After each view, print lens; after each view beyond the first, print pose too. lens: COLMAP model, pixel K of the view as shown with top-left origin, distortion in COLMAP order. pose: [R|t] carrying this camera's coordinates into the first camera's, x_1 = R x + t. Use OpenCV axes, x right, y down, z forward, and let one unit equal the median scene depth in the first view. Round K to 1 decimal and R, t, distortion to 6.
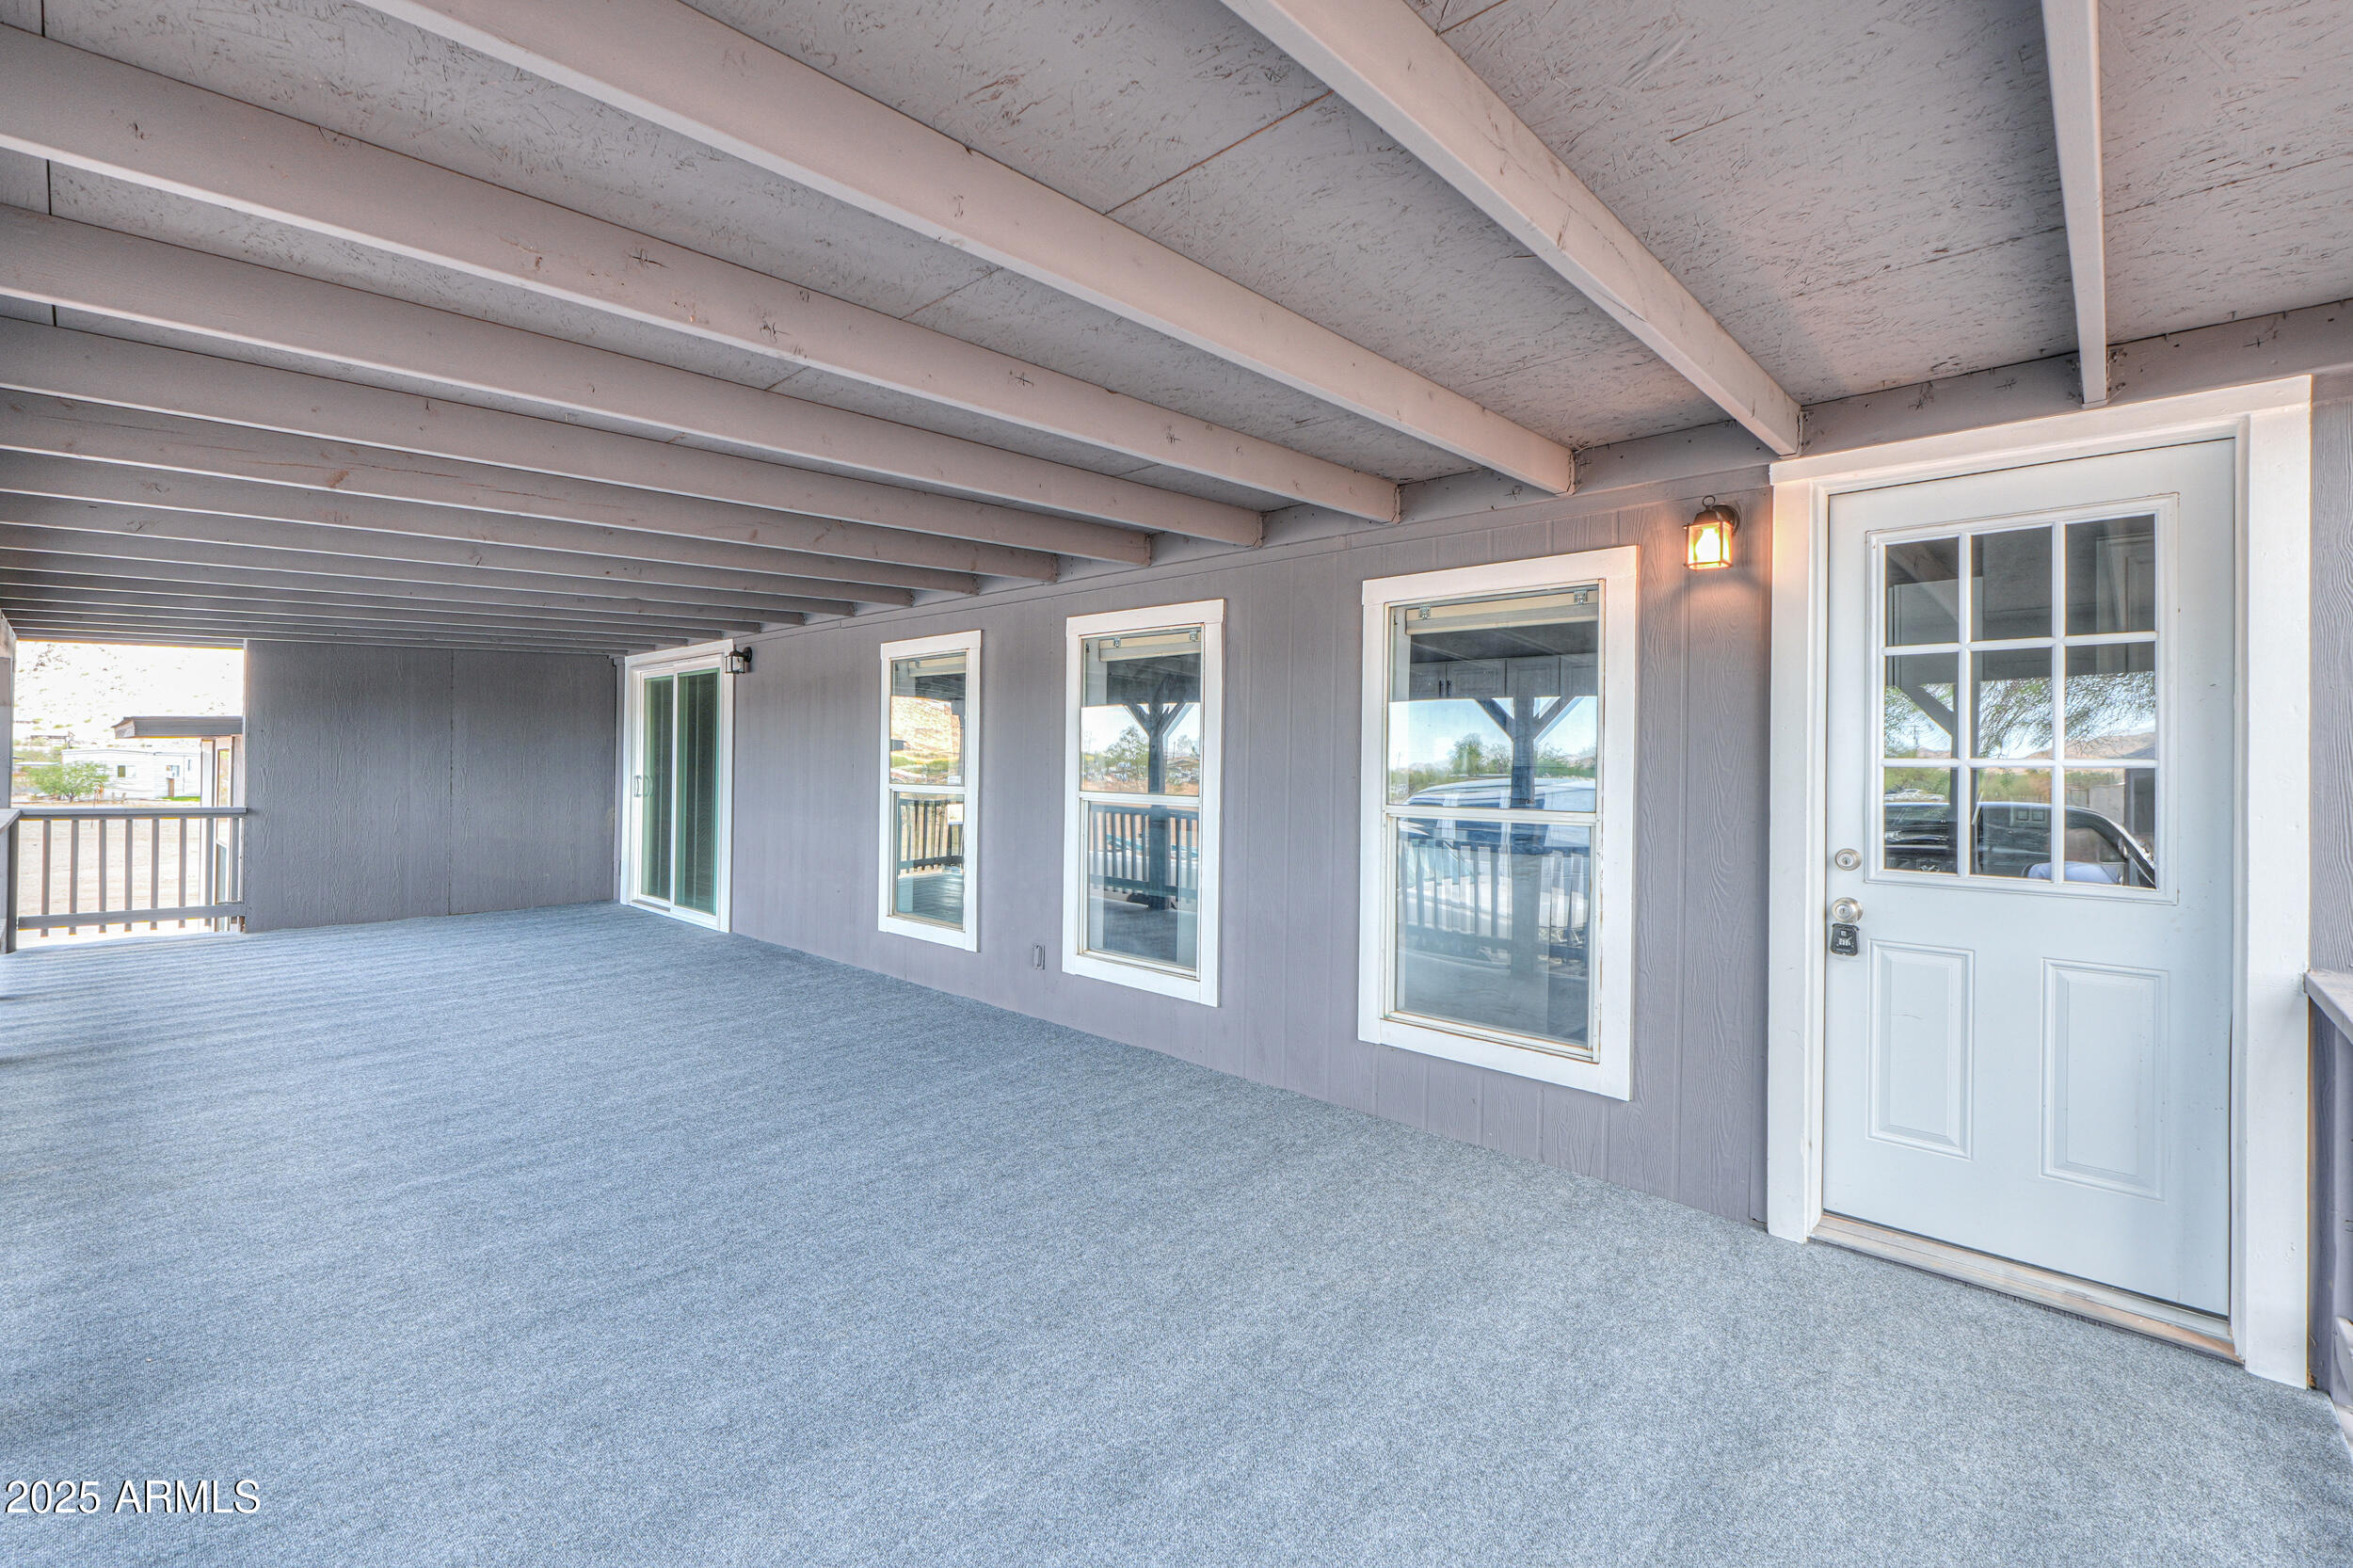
lens RADIAL K [[1007.4, 0, 1172.2], [0, 1007.4, 744.2], [0, 0, 1]] dist [-0.000065, -0.000096]
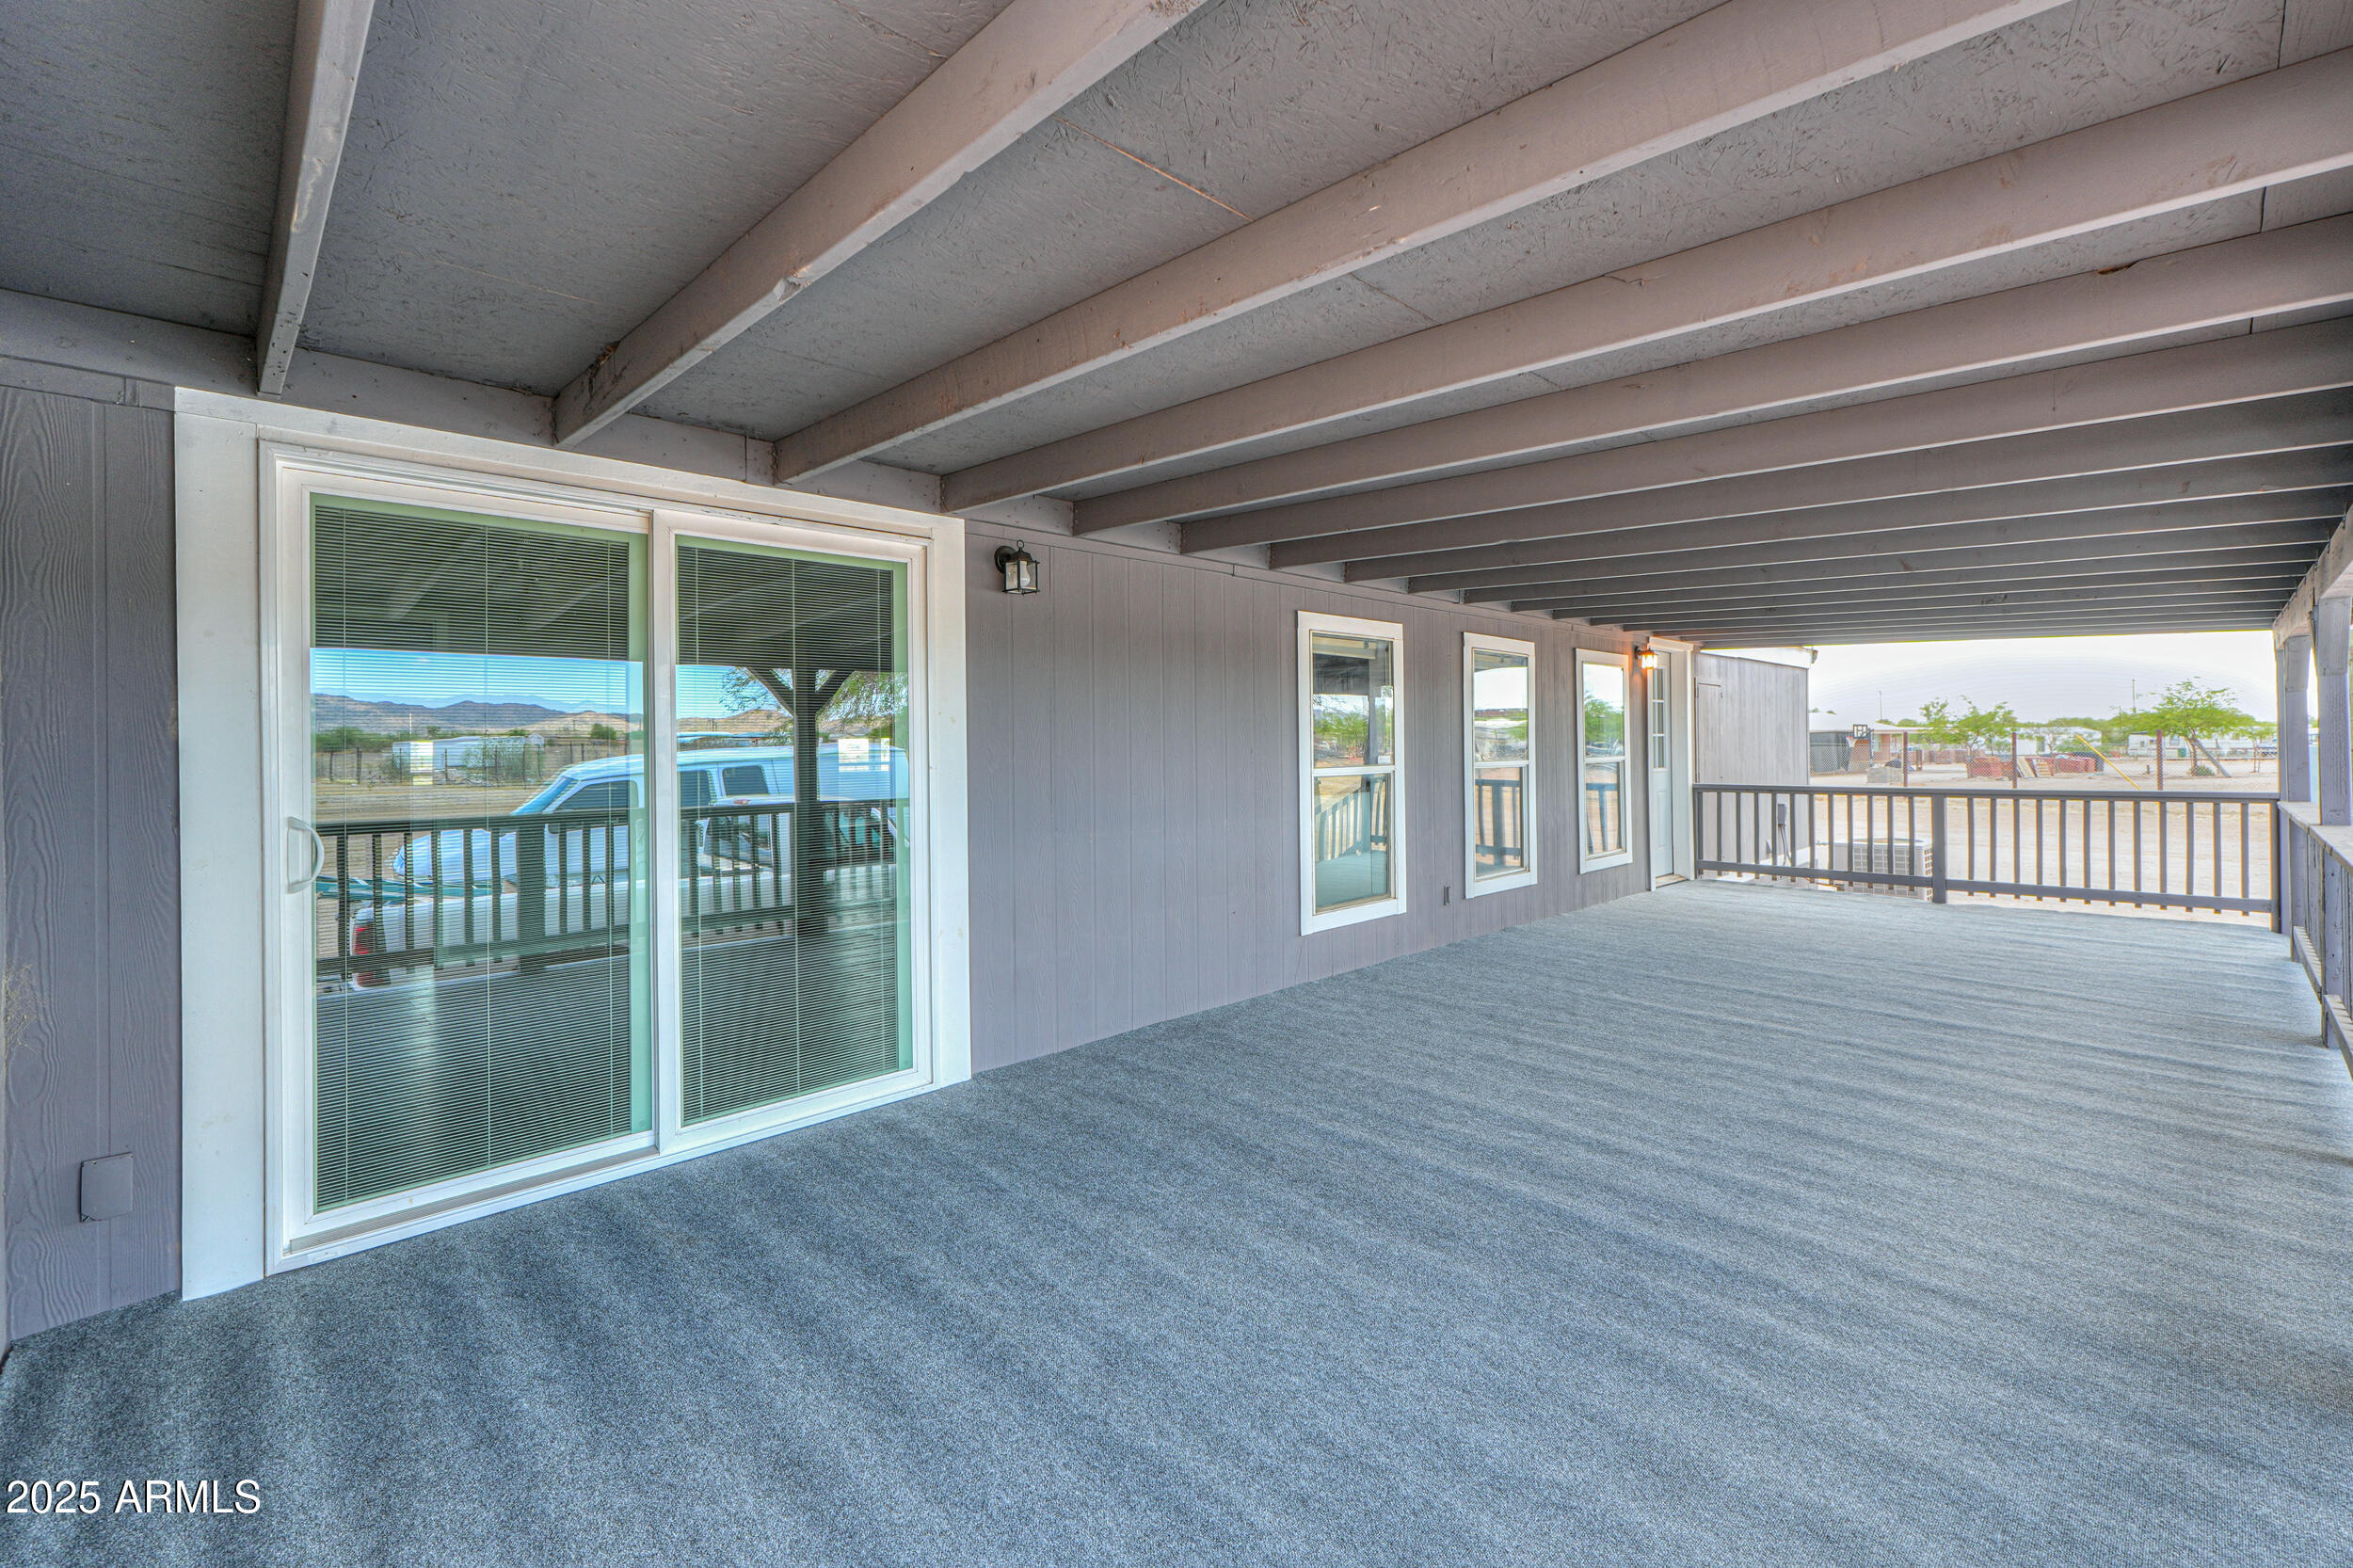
lens RADIAL K [[1007.4, 0, 1172.2], [0, 1007.4, 744.2], [0, 0, 1]] dist [-0.000065, -0.000096]
pose [[0.061108, -0.013517, 0.998040, -1.196859], [-0.007291, 0.999876, 0.013989, 0.005071], [-0.998105, -0.008131, 0.061002, 1.074298]]
